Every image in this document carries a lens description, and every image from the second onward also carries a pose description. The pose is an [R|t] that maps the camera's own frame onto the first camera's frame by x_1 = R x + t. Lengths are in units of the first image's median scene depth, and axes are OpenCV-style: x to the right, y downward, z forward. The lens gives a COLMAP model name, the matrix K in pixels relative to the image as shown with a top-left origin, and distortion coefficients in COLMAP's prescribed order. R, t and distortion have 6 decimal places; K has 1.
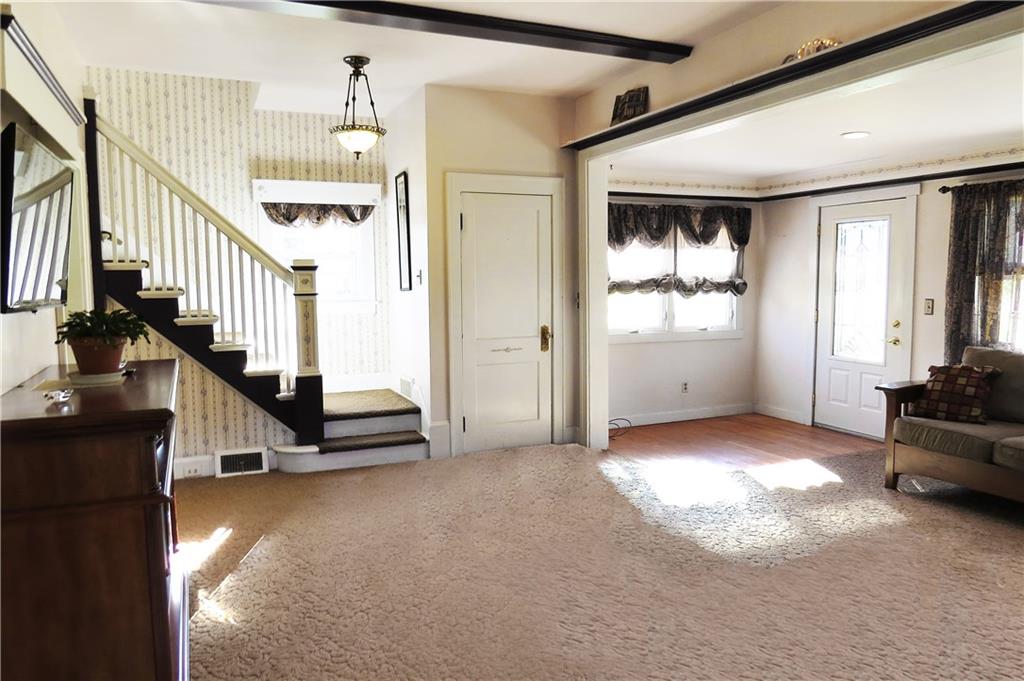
lens RADIAL K [[729.5, 0, 512.0], [0, 729.5, 340.5], [0, 0, 1]] dist [-0.026450, 0.007230]
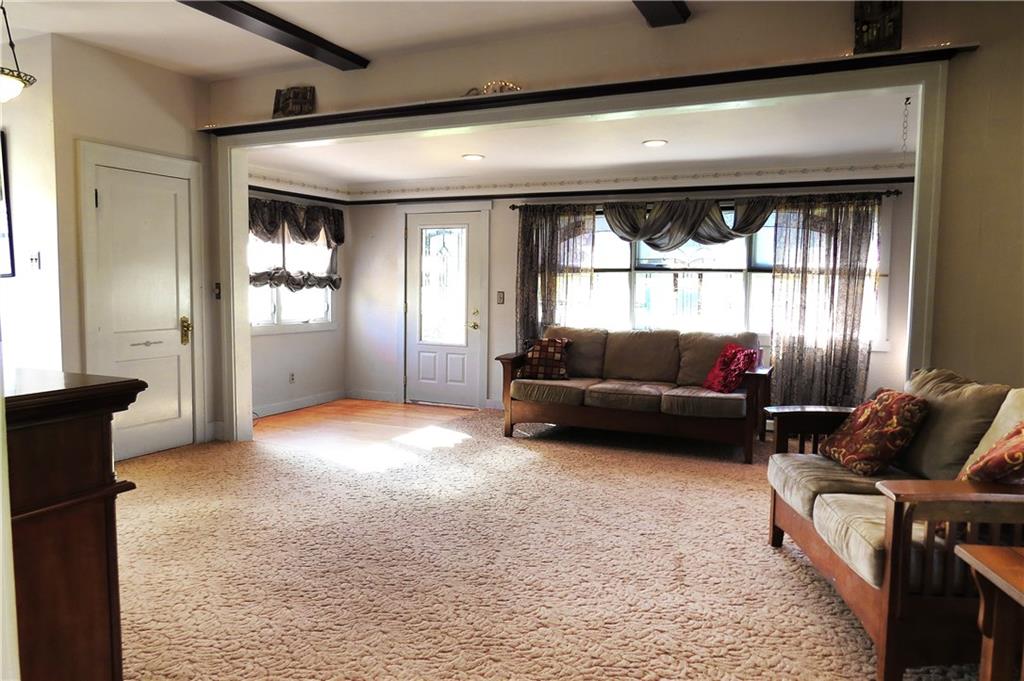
lens RADIAL K [[729.5, 0, 512.0], [0, 729.5, 340.5], [0, 0, 1]] dist [-0.026450, 0.007230]
pose [[0.750347, -0.034949, 0.660119, -0.262499], [0.041115, 0.999135, 0.006163, 0.021785], [-0.659764, 0.022516, 0.751136, 0.018712]]
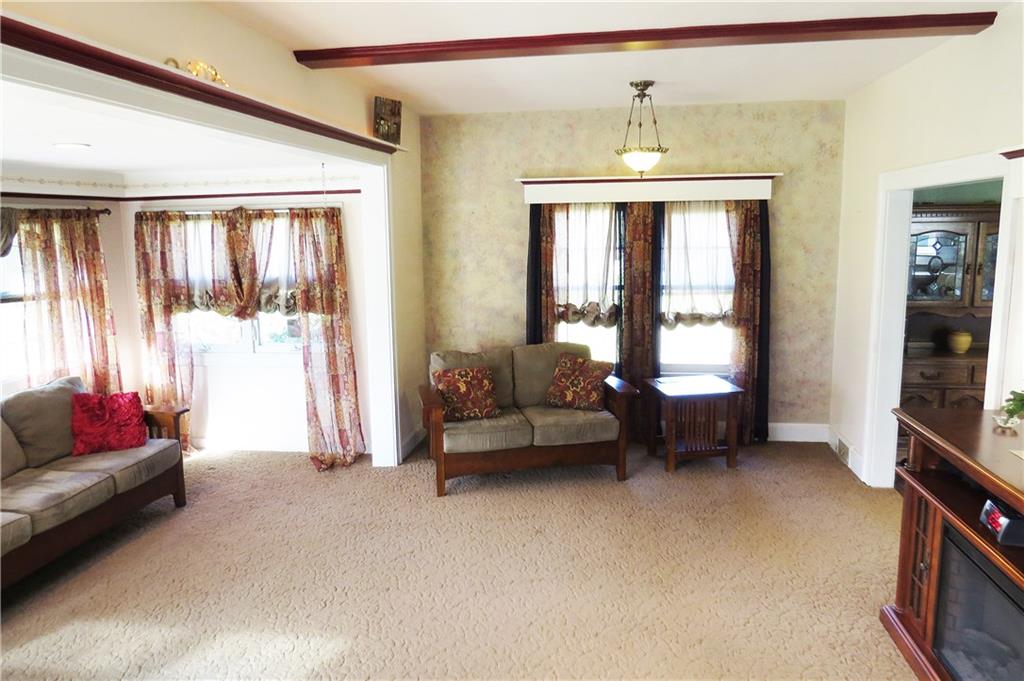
lens RADIAL K [[729.5, 0, 512.0], [0, 729.5, 340.5], [0, 0, 1]] dist [-0.026450, 0.007230]
pose [[-0.844898, -0.061272, 0.531407, -0.215505], [0.068362, 0.972905, 0.220867, -0.161310], [-0.530542, 0.222938, -0.817817, 0.966901]]
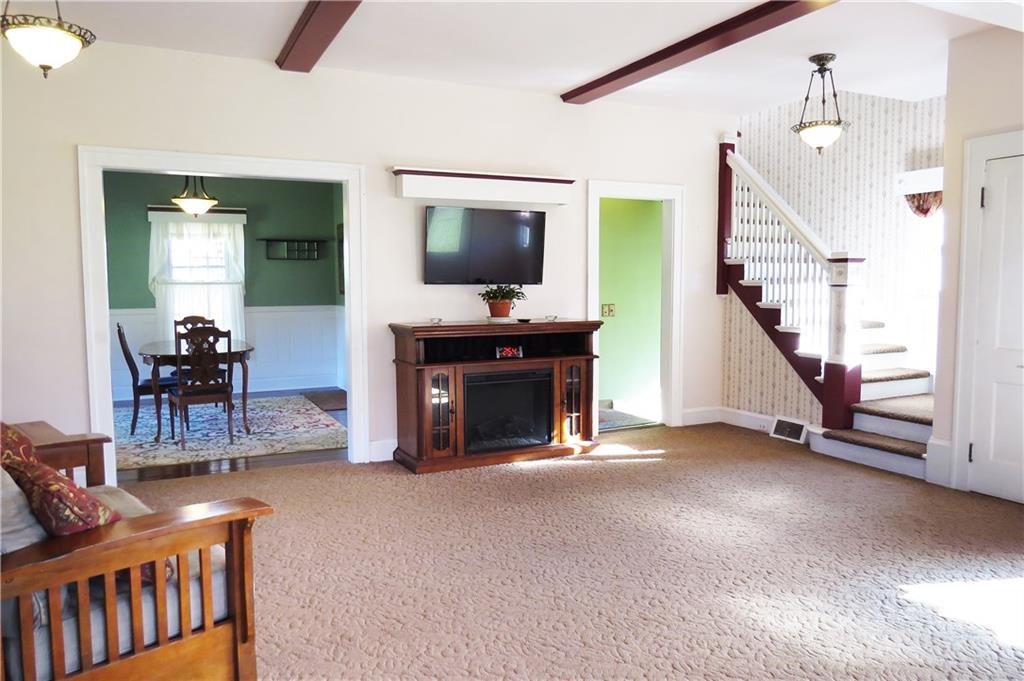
lens RADIAL K [[729.5, 0, 512.0], [0, 729.5, 340.5], [0, 0, 1]] dist [-0.026450, 0.007230]
pose [[0.049362, 0.088908, -0.994816, 0.672440], [-0.084423, 0.992837, 0.084542, -0.030261], [0.995207, 0.079812, 0.056514, 0.436447]]
